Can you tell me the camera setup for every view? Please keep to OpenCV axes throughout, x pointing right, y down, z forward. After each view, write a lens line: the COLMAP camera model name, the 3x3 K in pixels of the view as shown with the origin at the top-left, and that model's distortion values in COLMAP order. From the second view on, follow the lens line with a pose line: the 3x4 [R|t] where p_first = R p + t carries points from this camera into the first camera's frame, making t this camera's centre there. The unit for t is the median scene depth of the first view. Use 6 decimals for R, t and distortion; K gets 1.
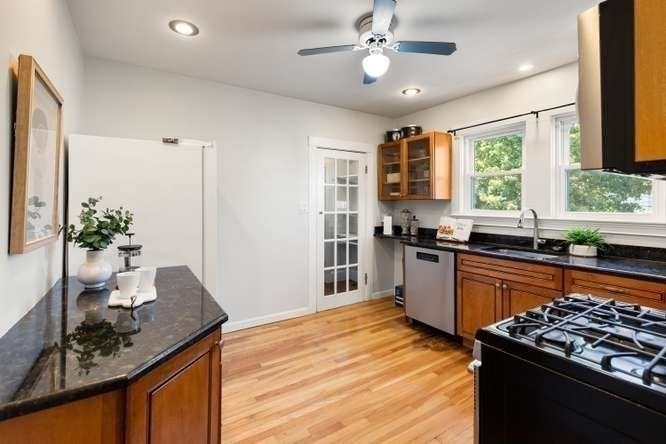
lens RADIAL K [[305.0, 0, 330.0], [0, 305.0, 201.4], [0, 0, 1]] dist [-0.000429, -0.000779]
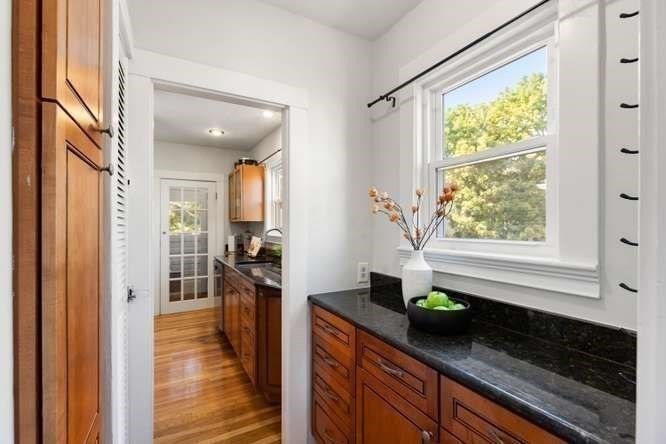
lens RADIAL K [[305.0, 0, 334.6], [0, 305.0, 222.9], [0, 0, 1]] dist [-0.000429, -0.000779]
pose [[0.997521, 0.005708, -0.070142, 0.700717], [-0.005095, 0.999947, 0.008920, -0.016355], [0.070189, -0.008541, 0.997497, -0.154400]]
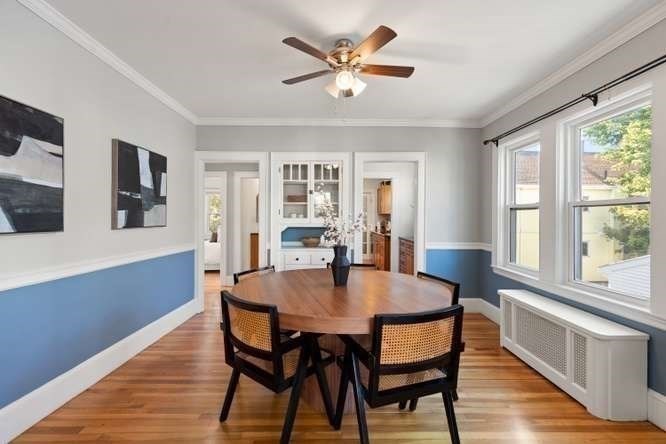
lens RADIAL K [[305.0, 0, 333.2], [0, 305.0, 219.3], [0, 0, 1]] dist [-0.000429, -0.000779]
pose [[0.845015, 0.012139, -0.534604, 1.144228], [-0.003383, 0.999844, 0.017356, -0.006612], [0.534732, -0.012857, 0.844924, -1.096467]]
